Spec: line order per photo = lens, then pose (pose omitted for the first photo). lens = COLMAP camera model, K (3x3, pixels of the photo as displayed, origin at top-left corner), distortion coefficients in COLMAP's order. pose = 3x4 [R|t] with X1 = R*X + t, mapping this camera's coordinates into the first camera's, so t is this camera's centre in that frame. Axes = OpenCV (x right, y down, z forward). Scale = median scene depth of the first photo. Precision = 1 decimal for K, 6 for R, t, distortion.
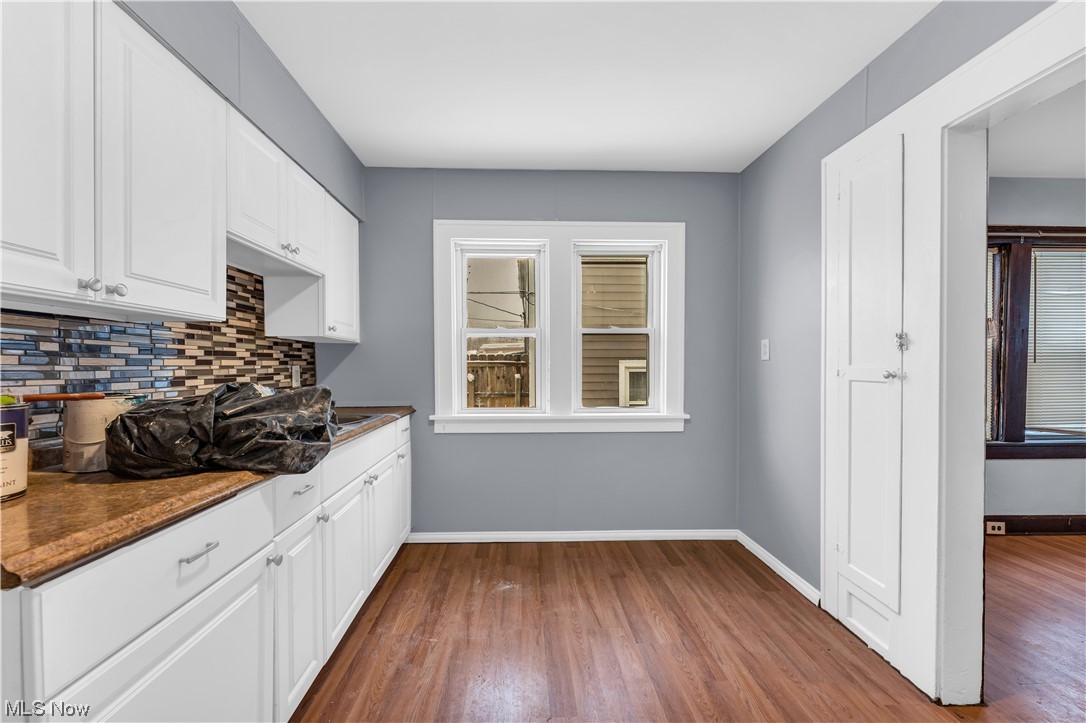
lens RADIAL K [[435.3, 0, 535.1], [0, 435.3, 367.0], [0, 0, 1]] dist [0.002572, 0.000179]
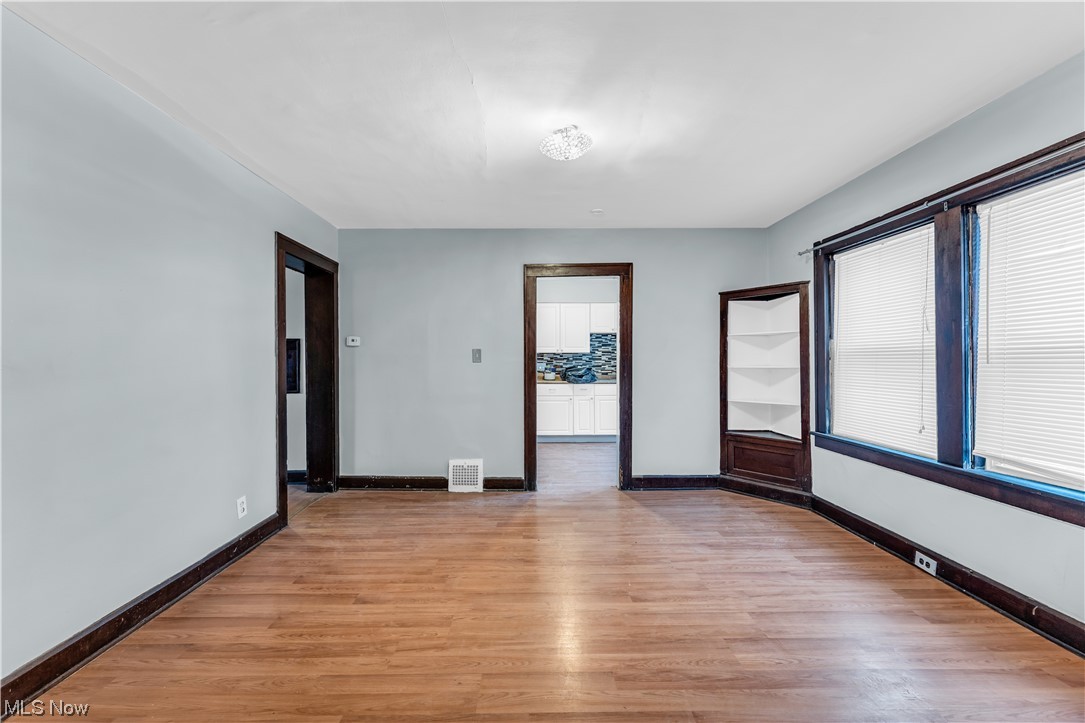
lens RADIAL K [[433.8, 0, 536.1], [0, 433.8, 366.1], [0, 0, 1]] dist [0.002269, -0.002283]
pose [[-0.024353, 0.013399, -0.999614, 2.252847], [-0.006307, 0.999888, 0.013556, -0.012874], [0.999684, 0.006635, -0.024266, 0.334891]]
